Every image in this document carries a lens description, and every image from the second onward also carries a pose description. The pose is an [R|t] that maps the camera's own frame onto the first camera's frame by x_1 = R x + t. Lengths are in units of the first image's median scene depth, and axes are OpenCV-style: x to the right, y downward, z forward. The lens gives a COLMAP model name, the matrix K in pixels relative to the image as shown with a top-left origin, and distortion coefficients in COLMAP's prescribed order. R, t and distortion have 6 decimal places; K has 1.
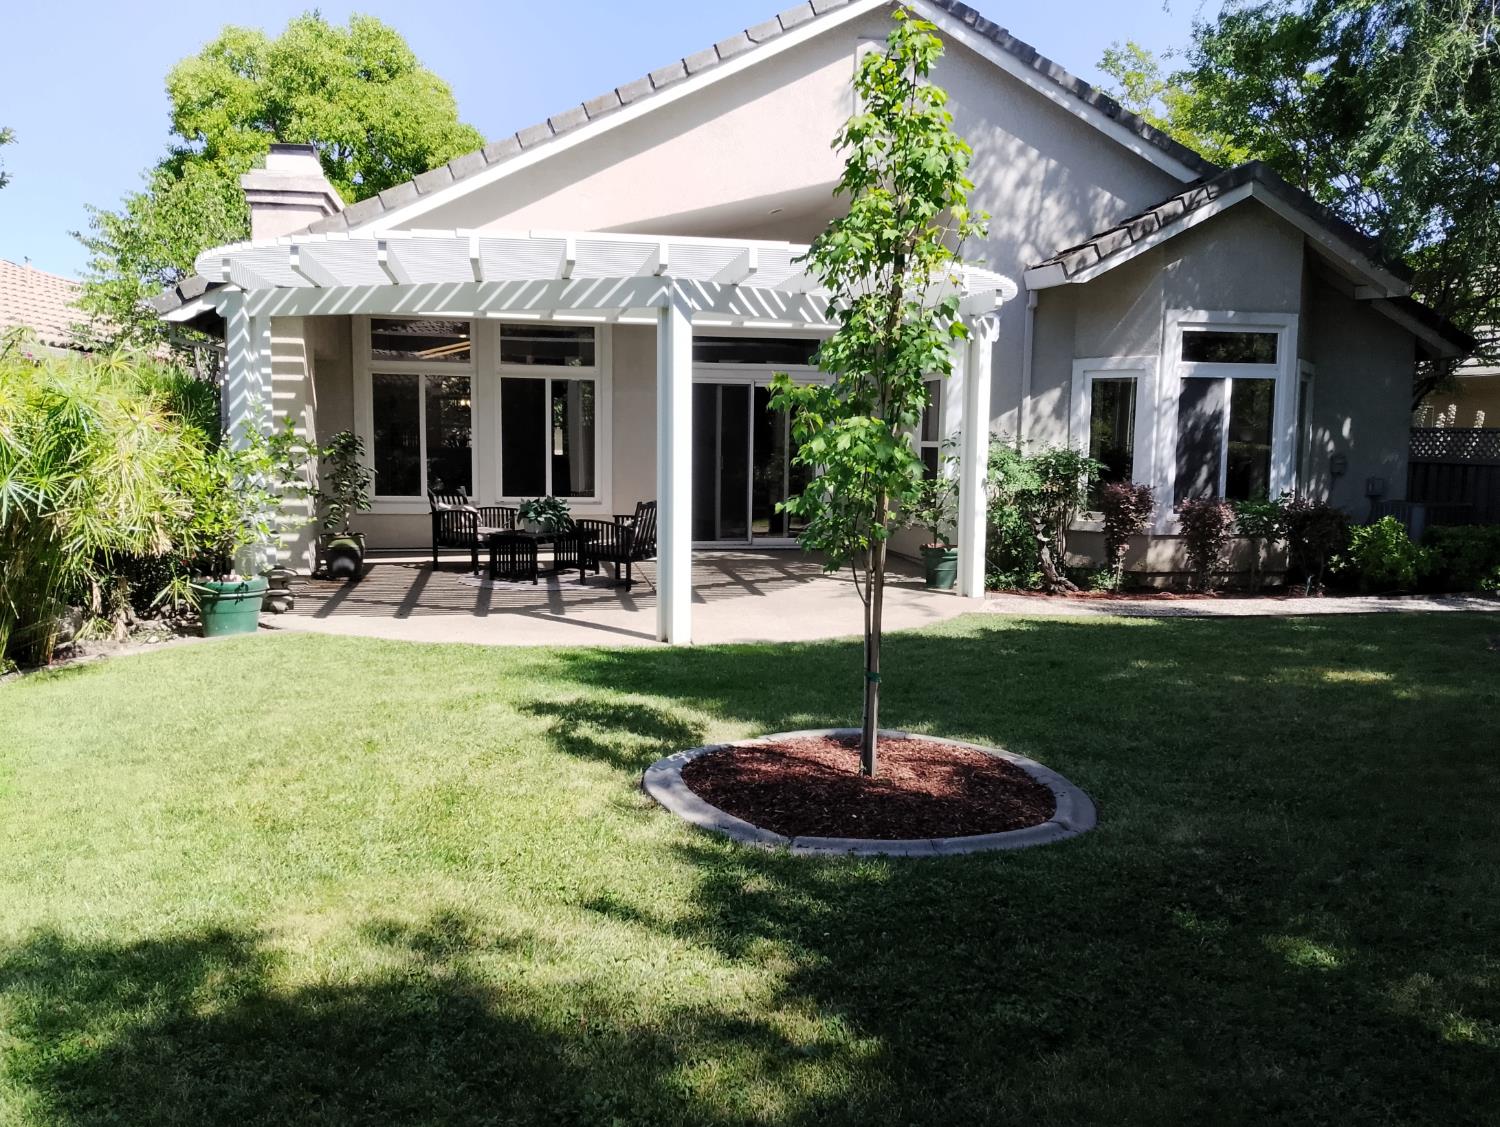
lens RADIAL K [[1259.5, 0, 778.7], [0, 1259.5, 571.5], [0, 0, 1]] dist [0.079705, -0.006945]
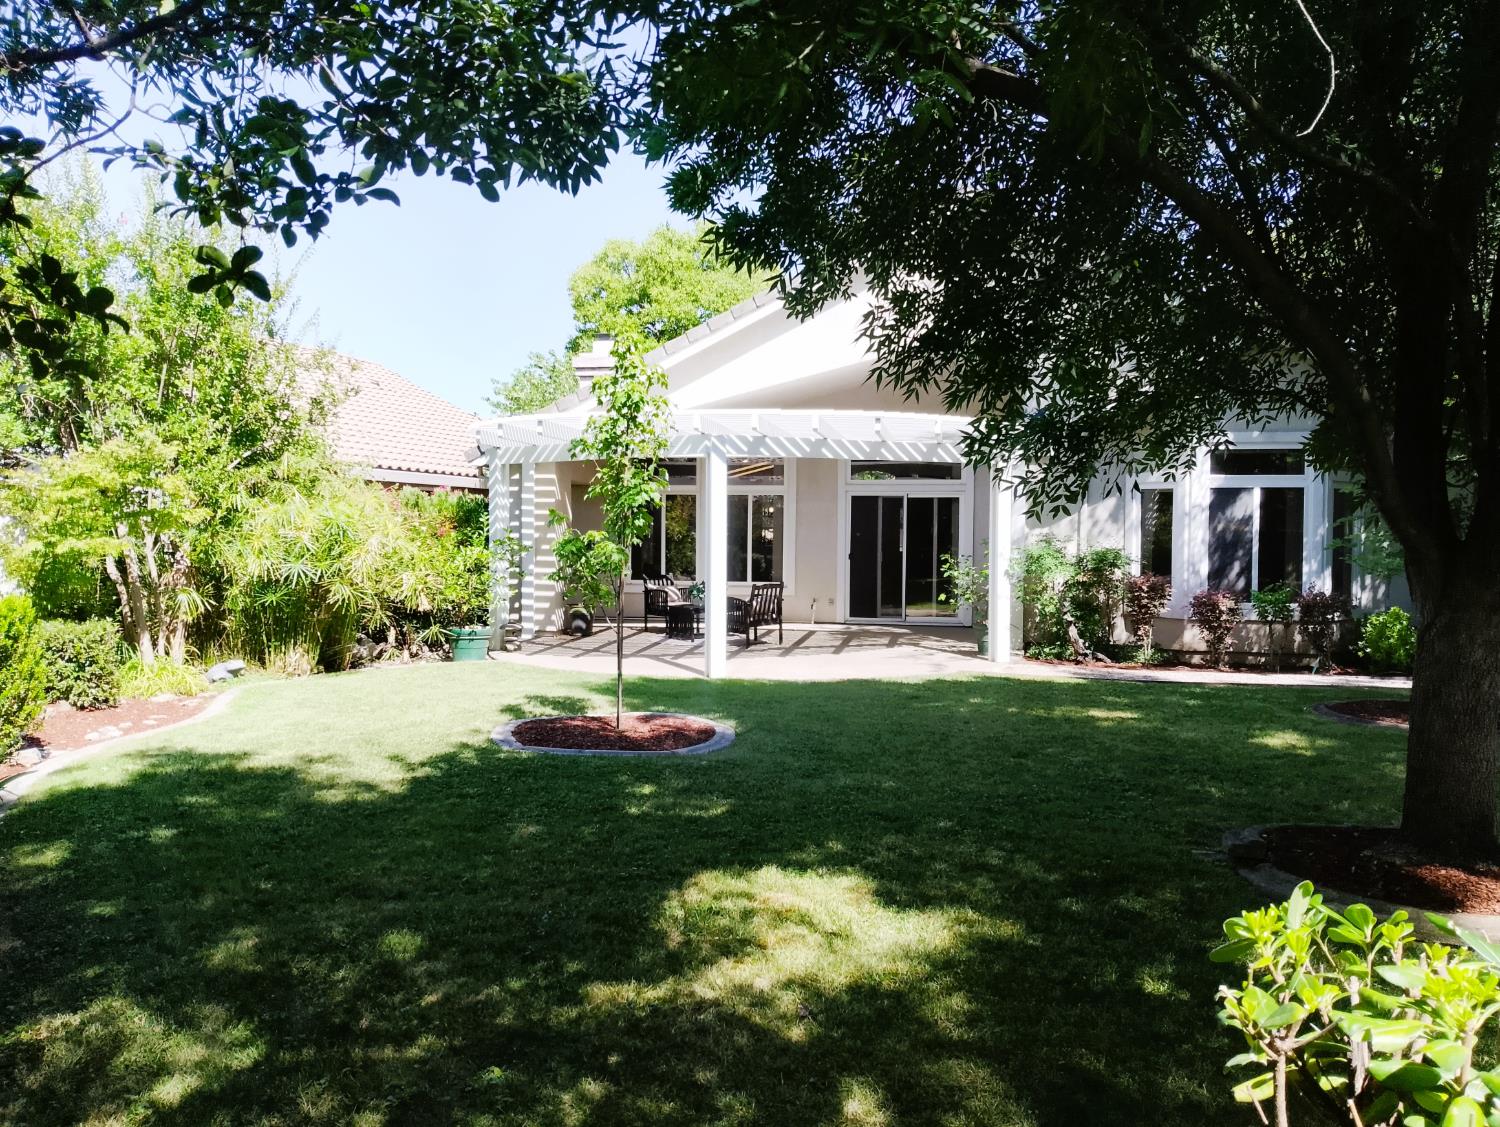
lens RADIAL K [[1259.5, 0, 778.7], [0, 1259.5, 571.5], [0, 0, 1]] dist [0.079705, -0.006945]
pose [[0.929861, 0.008817, -0.367804, 0.377245], [-0.036610, 0.996968, -0.068656, 0.022668], [0.366084, 0.077306, 0.927365, -0.250314]]
